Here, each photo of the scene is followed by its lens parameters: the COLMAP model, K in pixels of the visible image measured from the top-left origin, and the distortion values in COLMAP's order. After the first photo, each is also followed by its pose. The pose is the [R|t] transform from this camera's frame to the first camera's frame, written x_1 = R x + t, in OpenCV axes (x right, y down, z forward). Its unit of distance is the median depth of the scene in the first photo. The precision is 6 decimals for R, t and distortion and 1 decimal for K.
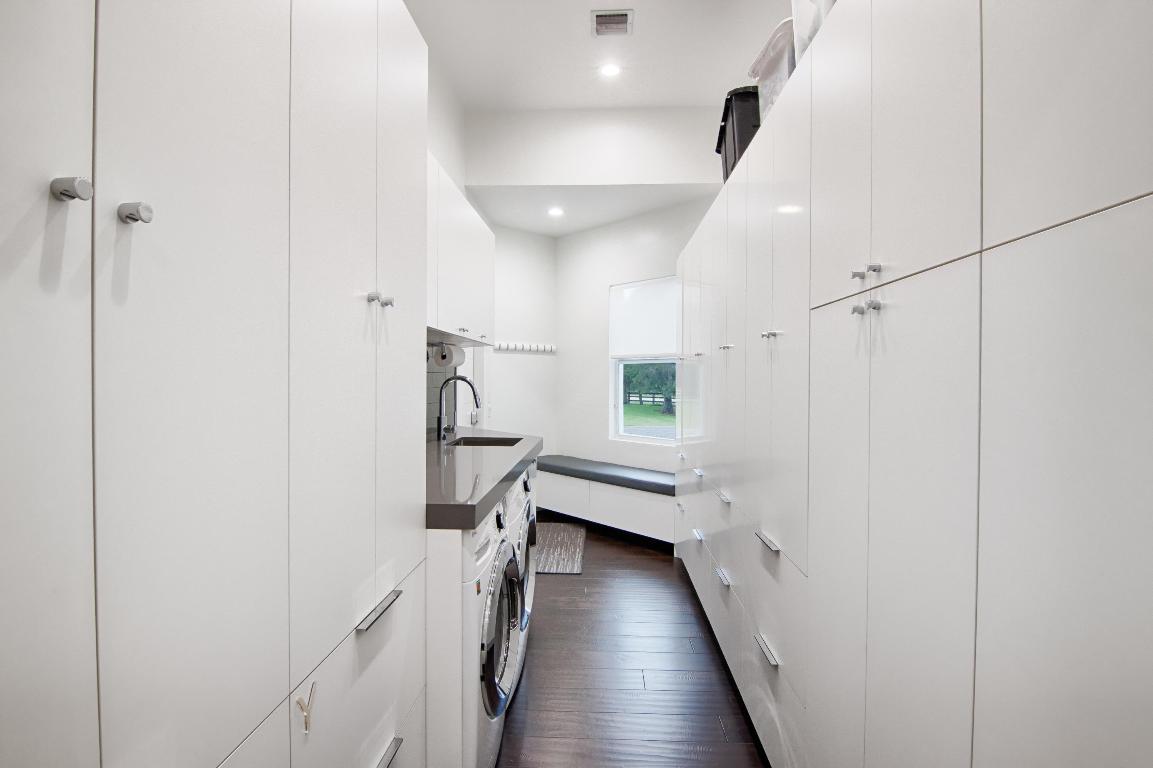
lens RADIAL K [[586.0, 0, 576.5], [0, 586.0, 384.0], [0, 0, 1]] dist [0.003507, -0.016681]
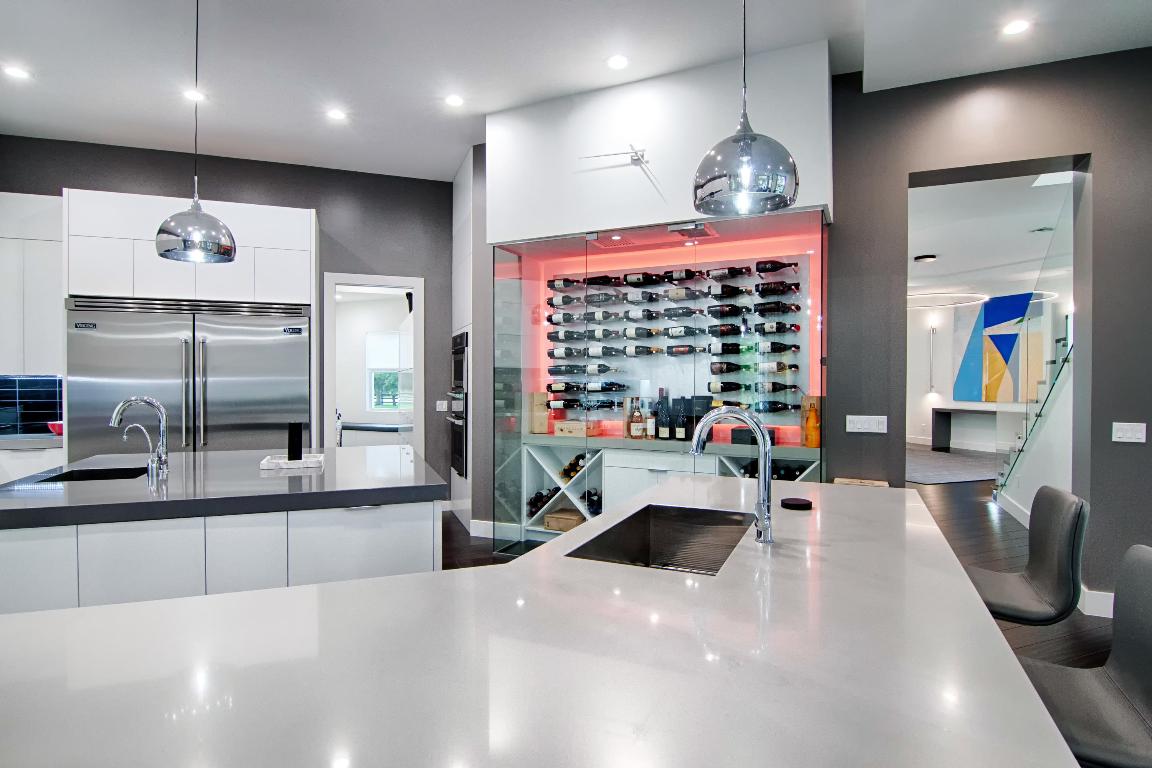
lens RADIAL K [[599.5, 0, 578.7], [0, 599.5, 389.4], [0, 0, 1]] dist [0.004749, -0.018862]
pose [[0.919238, -0.007460, 0.393631, -0.082039], [0.005486, 0.999966, 0.006140, 0.011849], [-0.393663, -0.003485, 0.919248, -1.149626]]
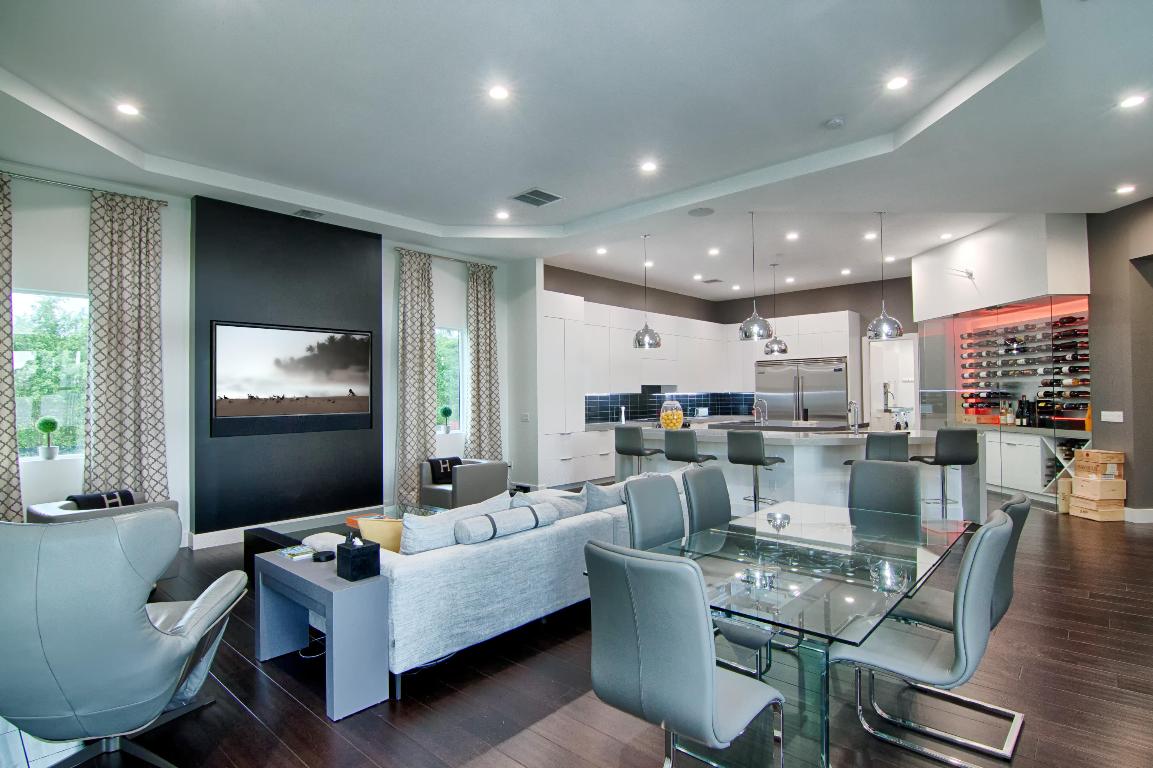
lens RADIAL K [[586.0, 0, 576.5], [0, 586.0, 384.0], [0, 0, 1]] dist [0.003507, -0.016681]
pose [[0.771853, -0.024881, -0.635313, 0.437628], [0.007104, 0.999509, -0.030512, 0.023772], [0.635761, 0.019038, 0.771651, -2.154634]]
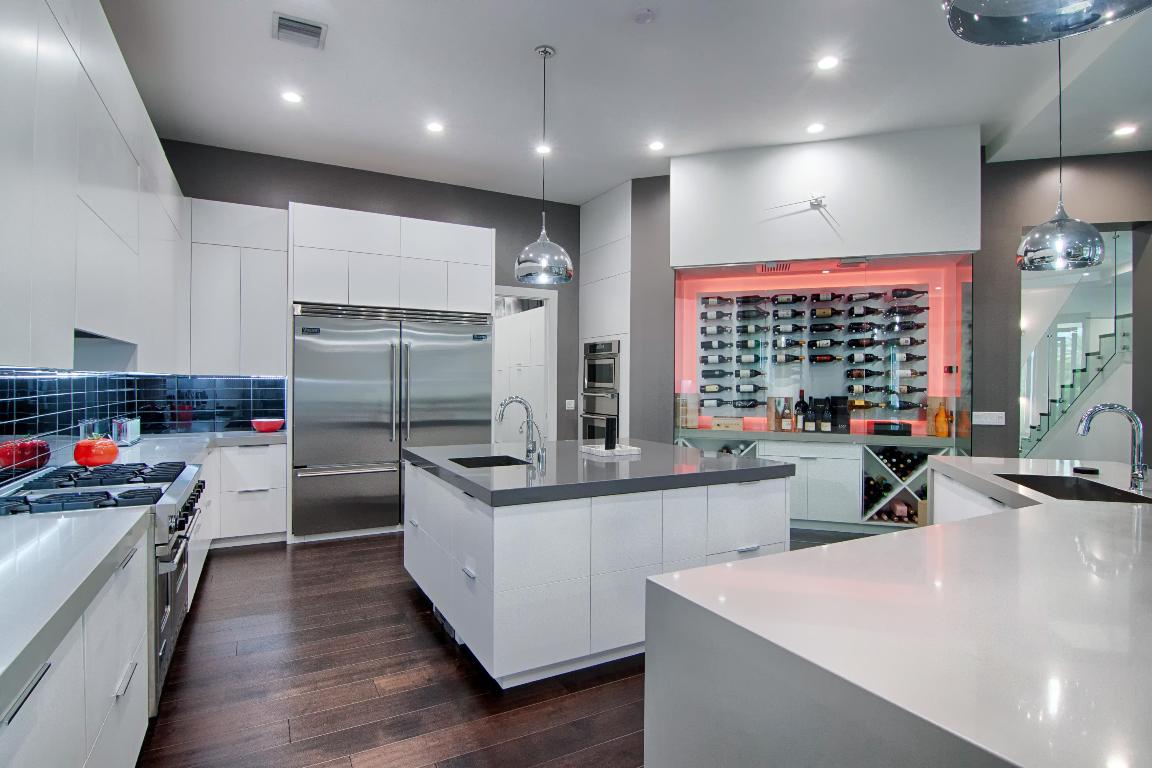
lens RADIAL K [[585.5, 0, 576.0], [0, 585.5, 384.0], [0, 0, 1]] dist [0.003507, -0.016681]
pose [[0.859524, 0.000352, 0.511095, -0.495628], [0.001573, 0.999993, -0.003334, 0.008488], [-0.511092, 0.003670, 0.859518, -1.074187]]
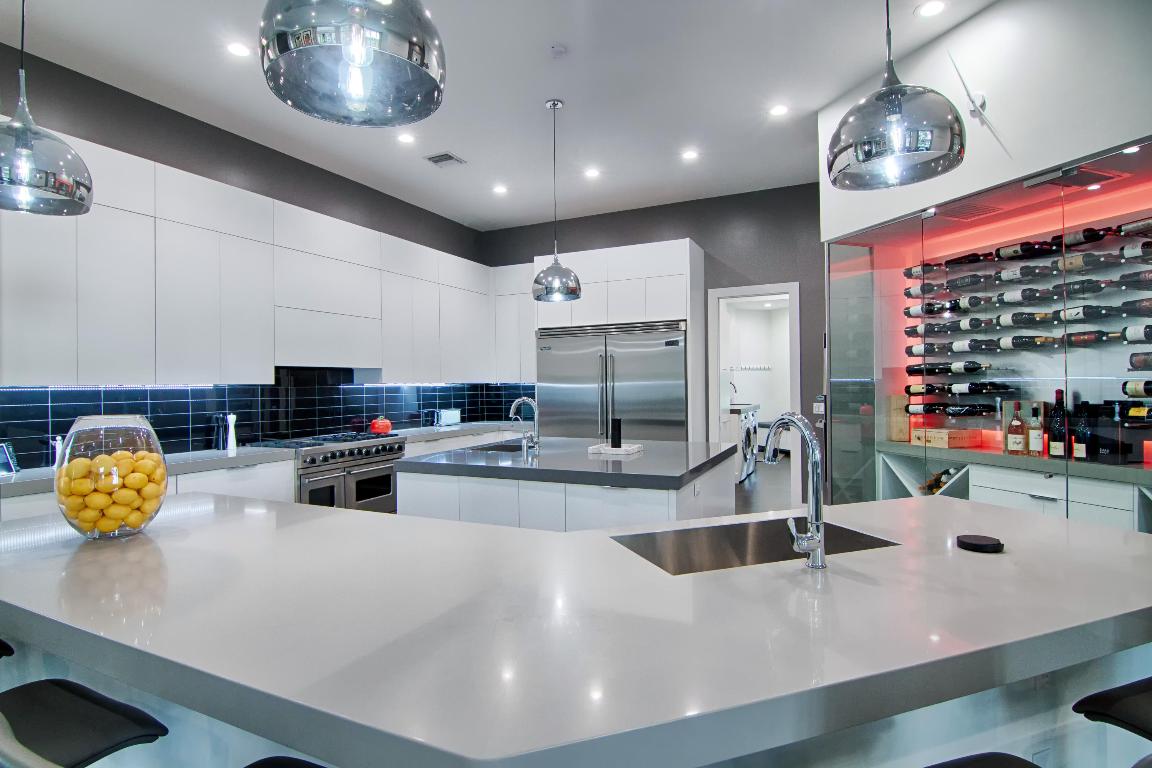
lens RADIAL K [[585.5, 0, 576.0], [0, 585.5, 384.0], [0, 0, 1]] dist [0.003507, -0.016681]
pose [[0.923219, -0.013688, -0.384030, 0.128596], [0.009931, 0.999881, -0.011764, 0.011591], [0.384145, 0.007047, 0.923246, -1.191141]]
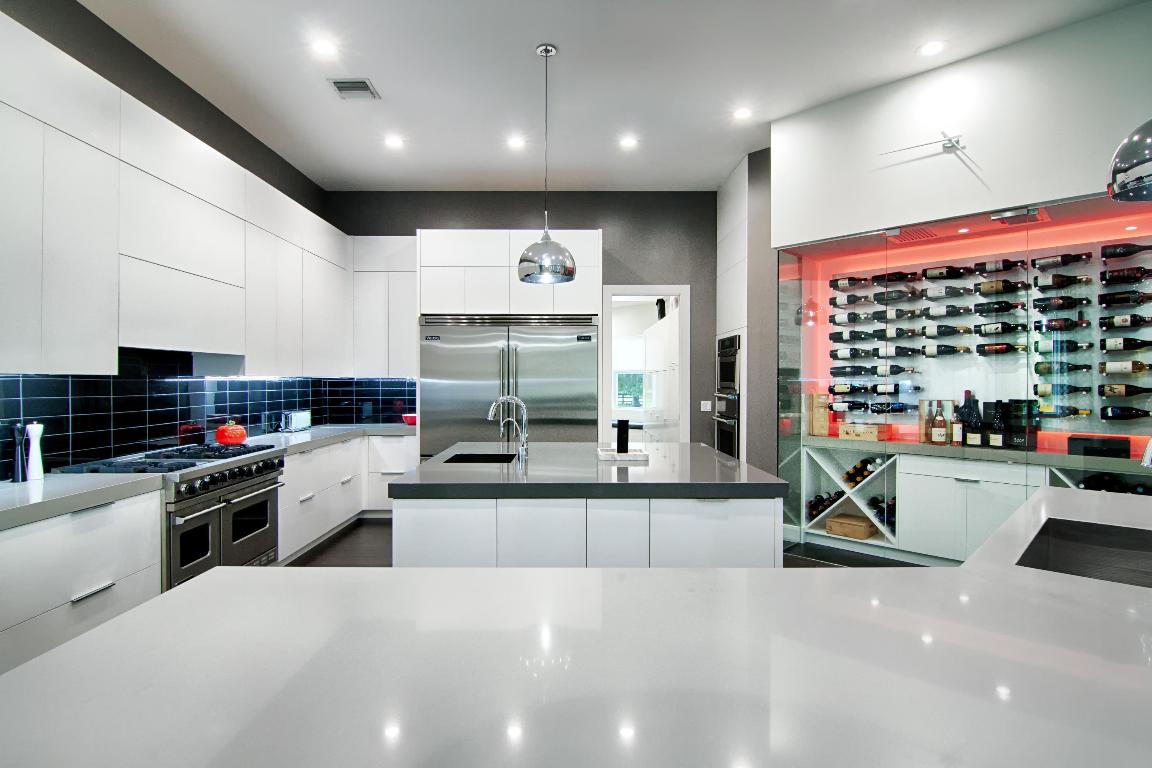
lens RADIAL K [[585.5, 0, 576.0], [0, 585.5, 384.0], [0, 0, 1]] dist [0.003507, -0.016681]
pose [[0.998555, -0.002094, 0.053705, -0.193040], [0.002309, 0.999990, -0.003938, 0.009098], [-0.053696, 0.004056, 0.998549, -1.146022]]
